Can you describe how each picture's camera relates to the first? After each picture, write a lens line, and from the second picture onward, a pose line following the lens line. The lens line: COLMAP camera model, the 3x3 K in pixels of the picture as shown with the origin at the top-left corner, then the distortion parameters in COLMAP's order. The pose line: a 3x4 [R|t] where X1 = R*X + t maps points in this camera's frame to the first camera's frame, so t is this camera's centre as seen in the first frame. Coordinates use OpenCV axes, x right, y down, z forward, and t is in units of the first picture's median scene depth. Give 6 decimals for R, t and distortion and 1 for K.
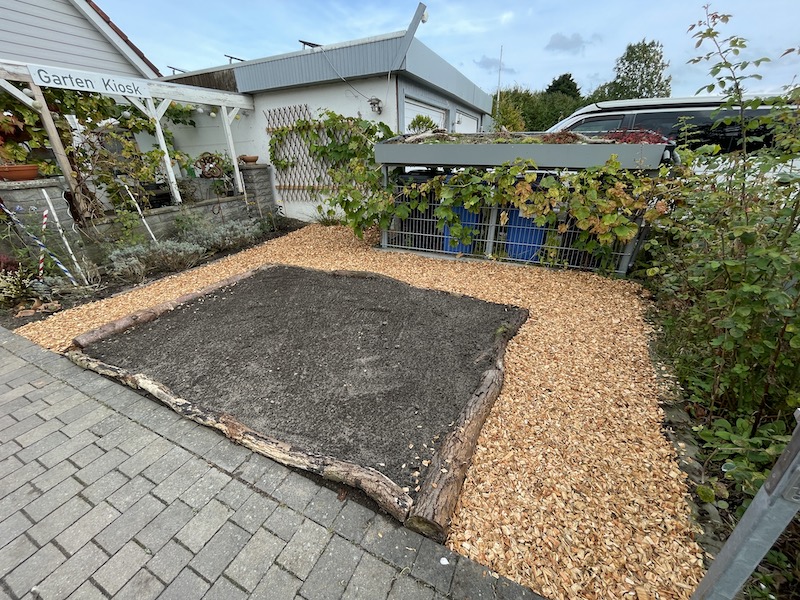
lens RADIAL K [[319.3, 0, 400.0], [0, 319.3, 297.9], [0, 0, 1]] dist [0.000840, -0.000179]
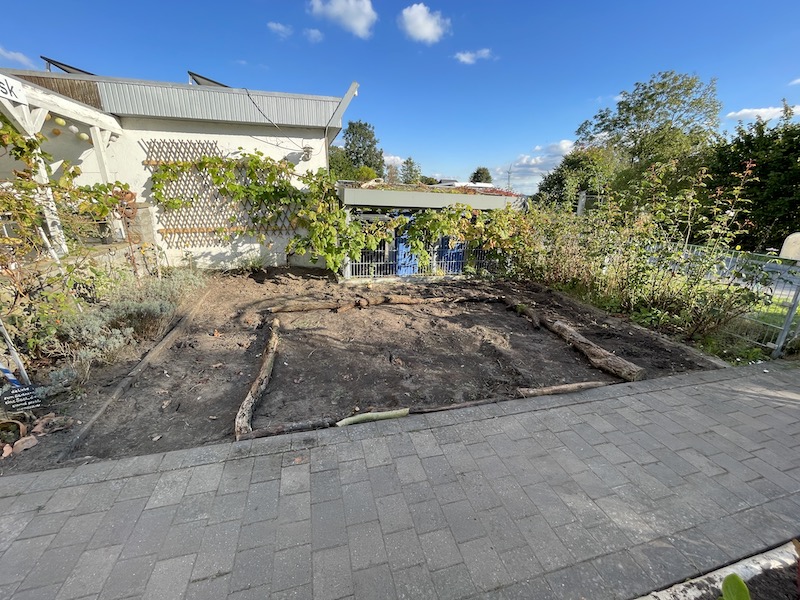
lens RADIAL K [[319.3, 0, 399.3], [0, 319.3, 298.4], [0, 0, 1]] dist [0.000840, -0.000179]
pose [[0.771235, -0.160798, 0.615906, -0.471481], [0.238470, 0.970091, -0.045344, -0.006794], [-0.590193, 0.181846, 0.786514, 0.057986]]
